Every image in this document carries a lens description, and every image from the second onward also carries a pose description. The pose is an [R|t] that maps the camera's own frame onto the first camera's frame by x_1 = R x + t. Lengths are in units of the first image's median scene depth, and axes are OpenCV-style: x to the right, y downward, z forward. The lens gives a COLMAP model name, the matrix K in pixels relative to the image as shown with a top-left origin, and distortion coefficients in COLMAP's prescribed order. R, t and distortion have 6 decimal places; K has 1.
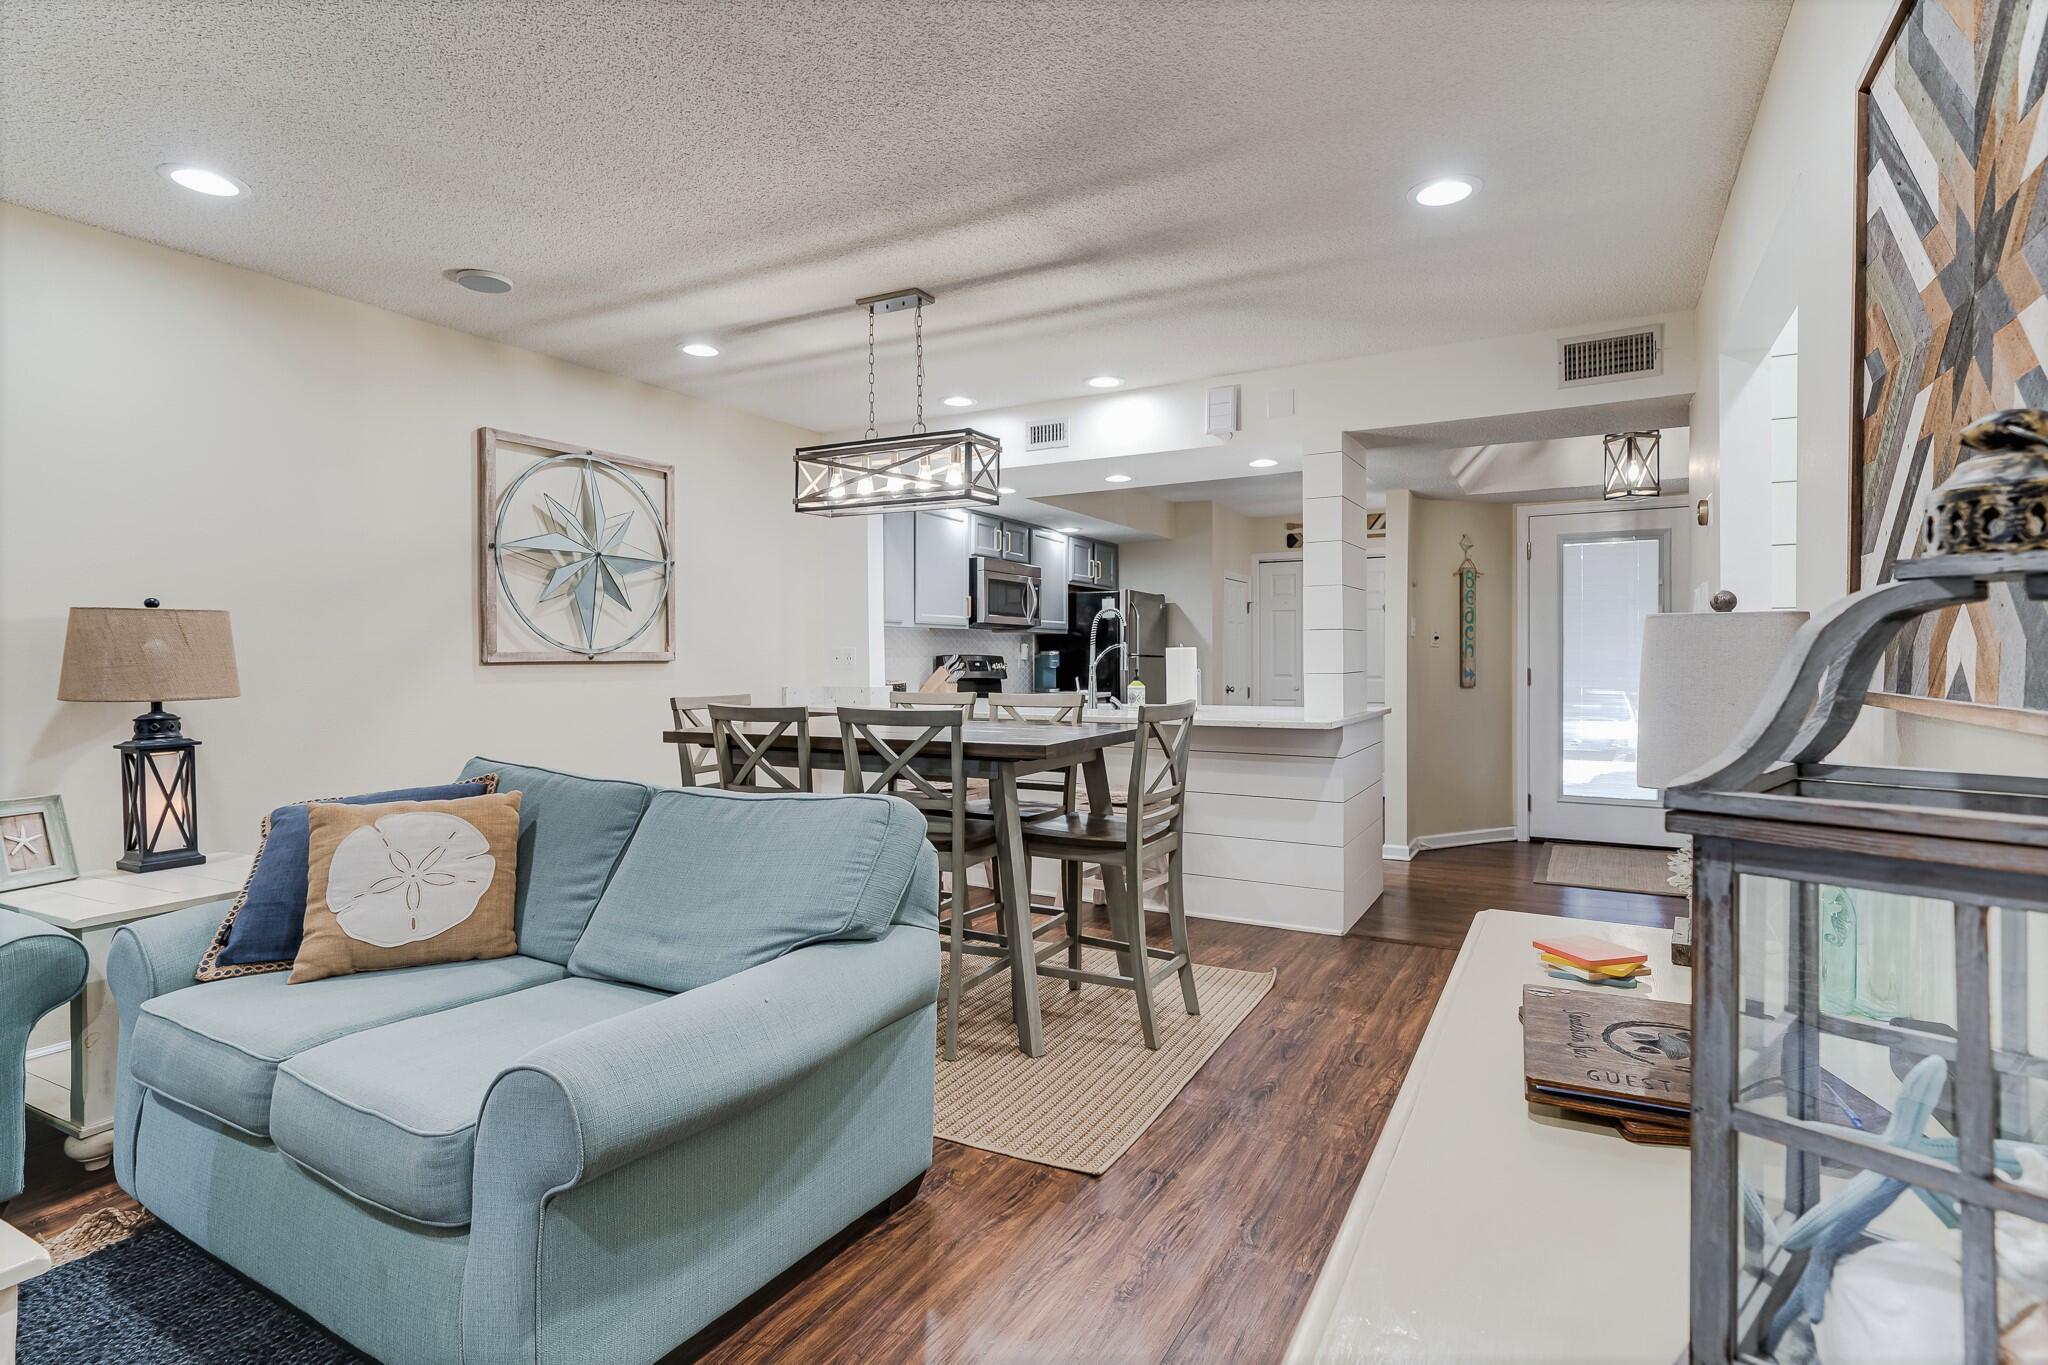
lens RADIAL K [[1019.7, 0, 1041.8], [0, 1019.7, 660.3], [0, 0, 1]] dist [0.002978, 0.000267]
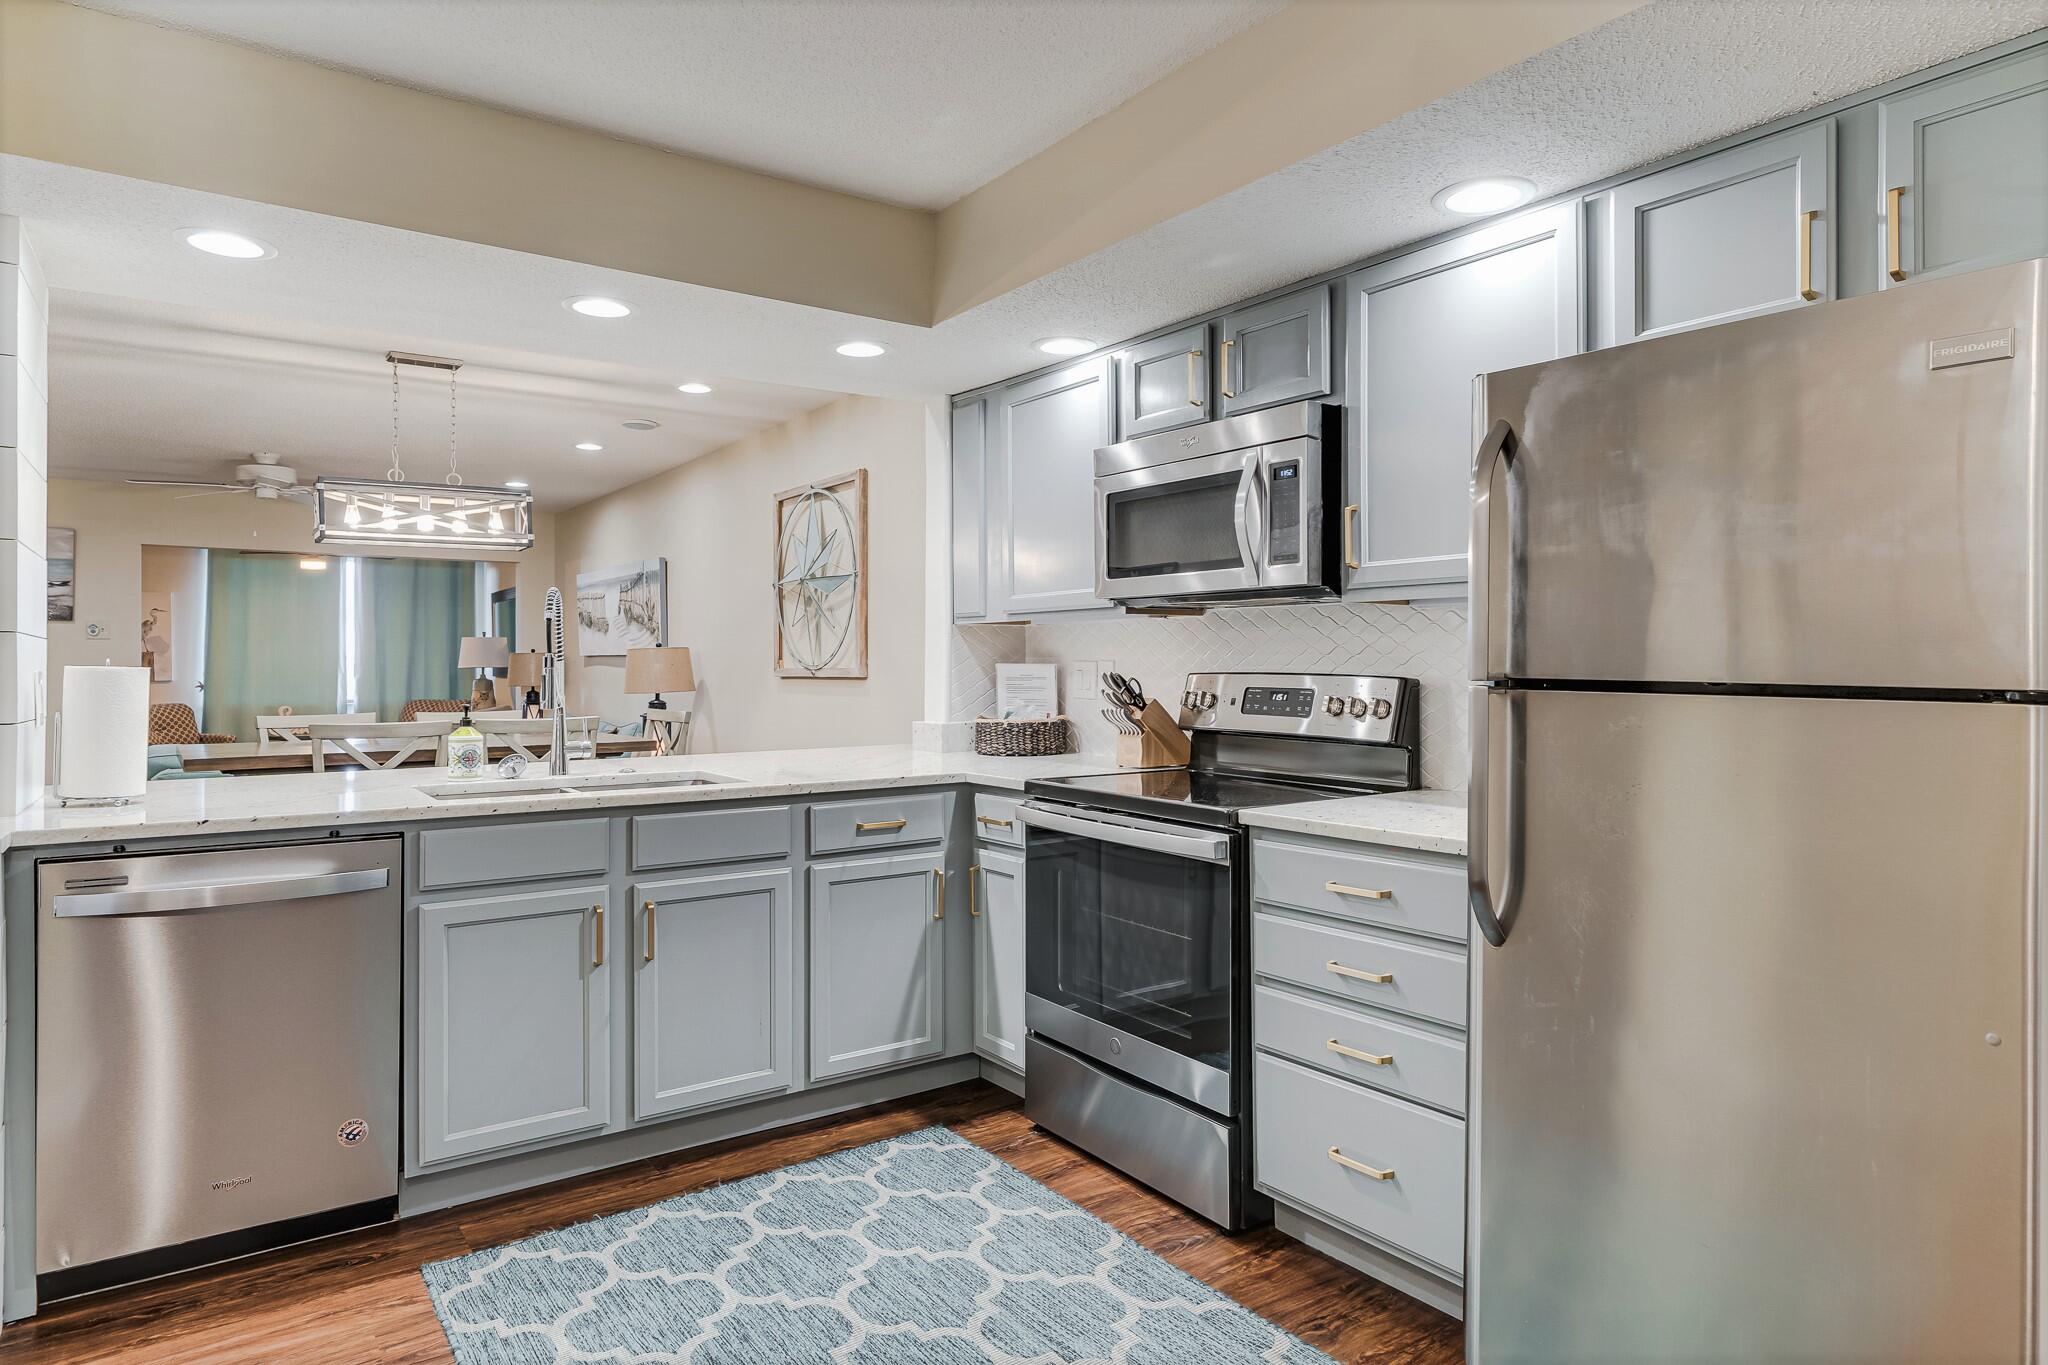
lens RADIAL K [[1163.9, 0, 1052.4], [0, 1163.9, 656.5], [0, 0, 1]] dist [0.001150, 0.002185]
pose [[-0.412329, -0.001760, -0.911033, 0.615944], [0.002044, 0.999994, -0.002857, -0.017207], [0.911033, -0.003040, -0.412323, 1.817029]]
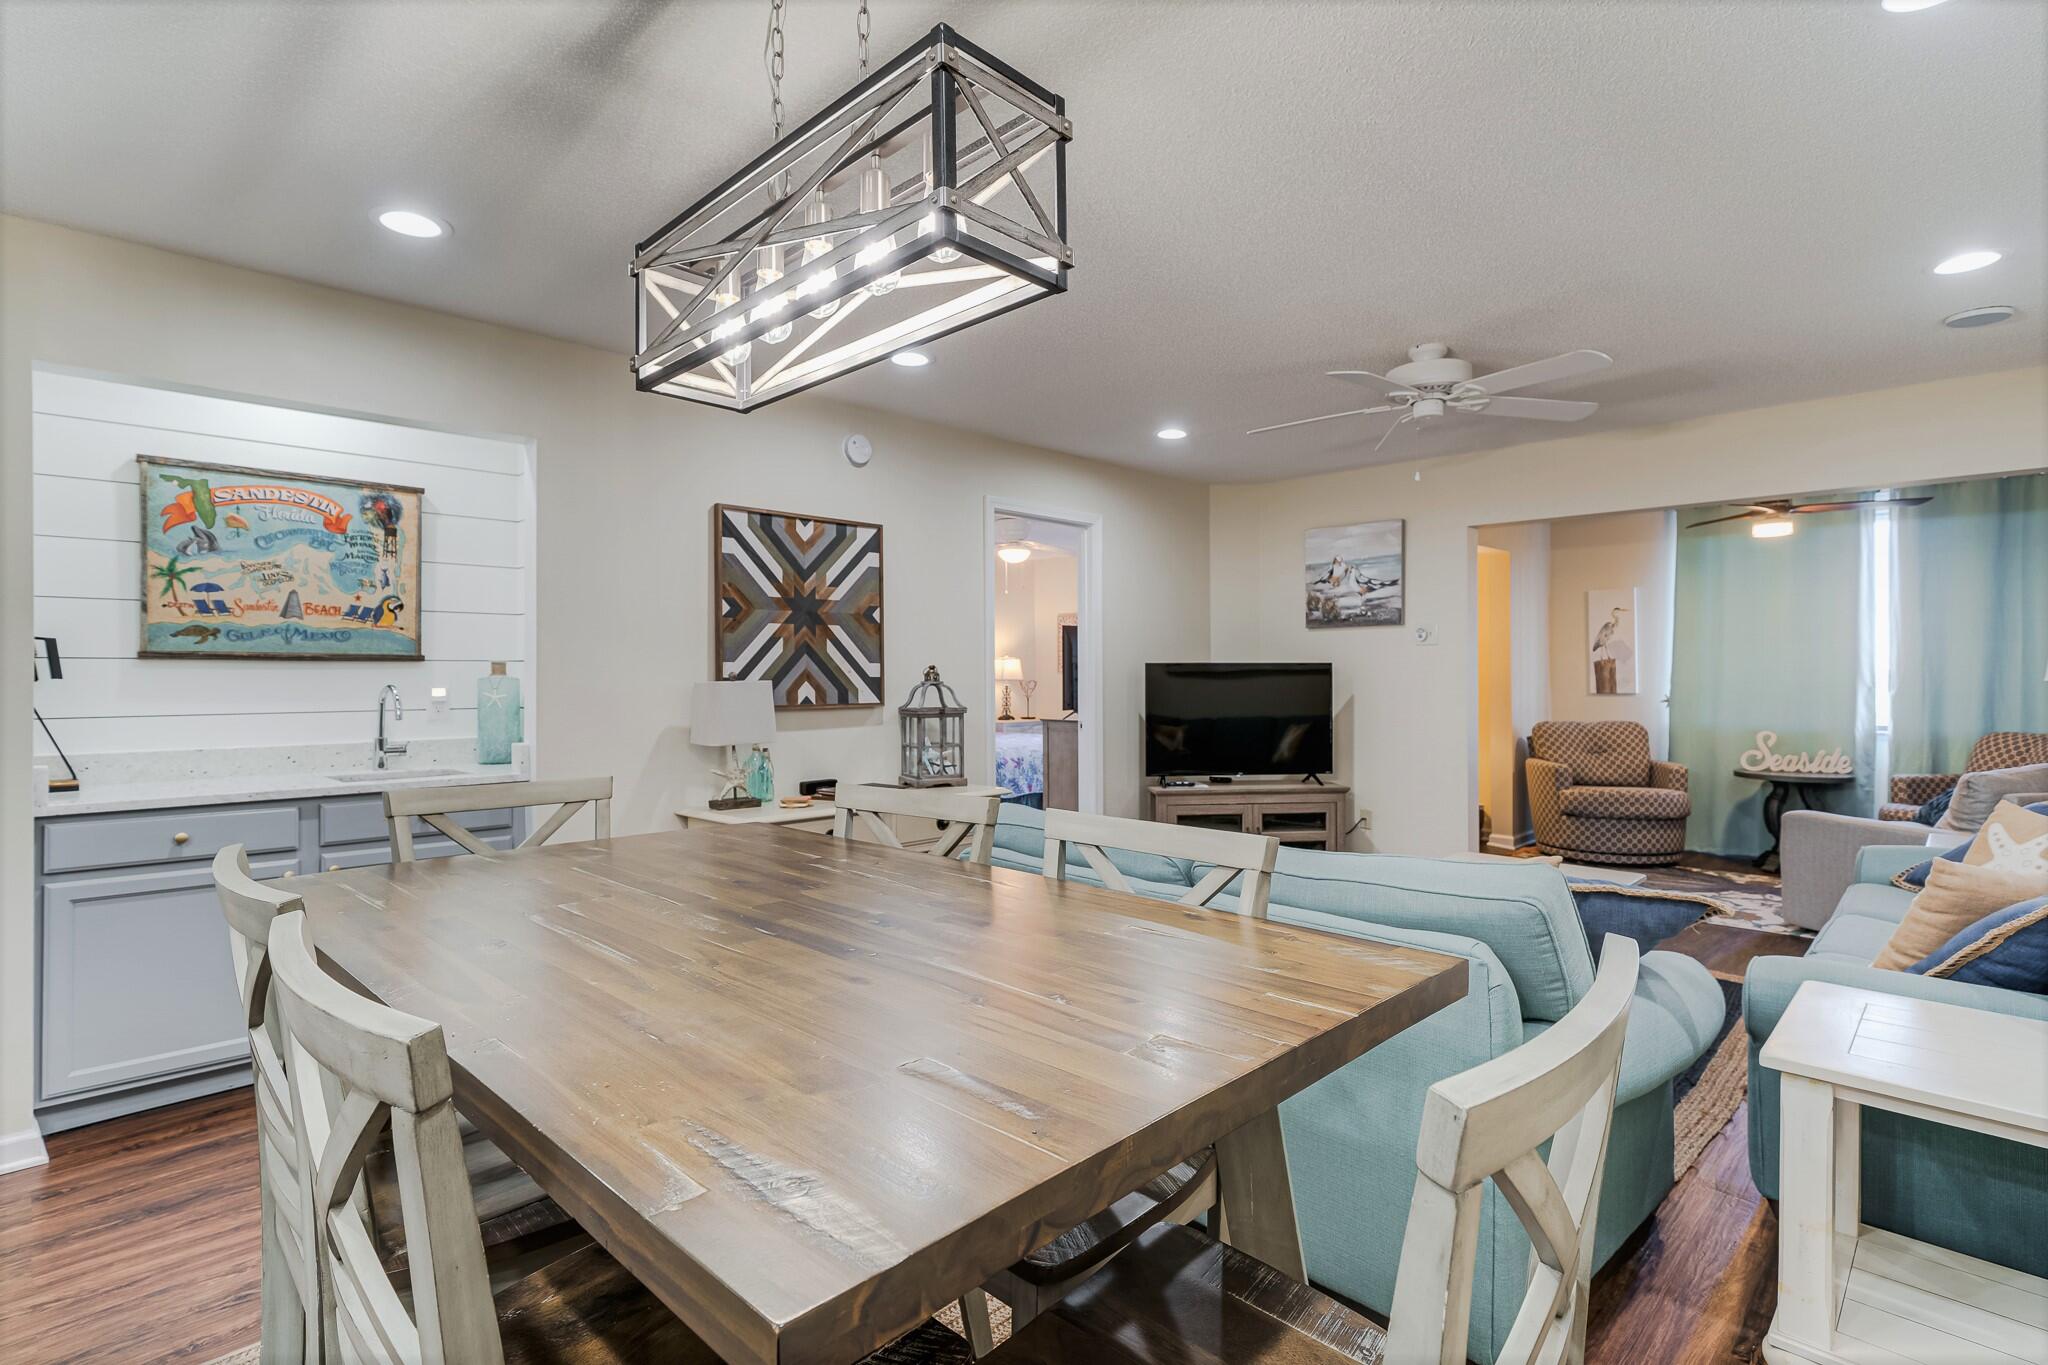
lens RADIAL K [[1035.7, 0, 1028.1], [0, 1035.7, 673.7], [0, 0, 1]] dist [0.003577, 0.000510]
pose [[-0.969567, 0.005284, 0.244769, -0.226831], [0.005701, 0.999983, 0.000994, -0.019892], [-0.244759, 0.002359, -0.969581, 1.184765]]
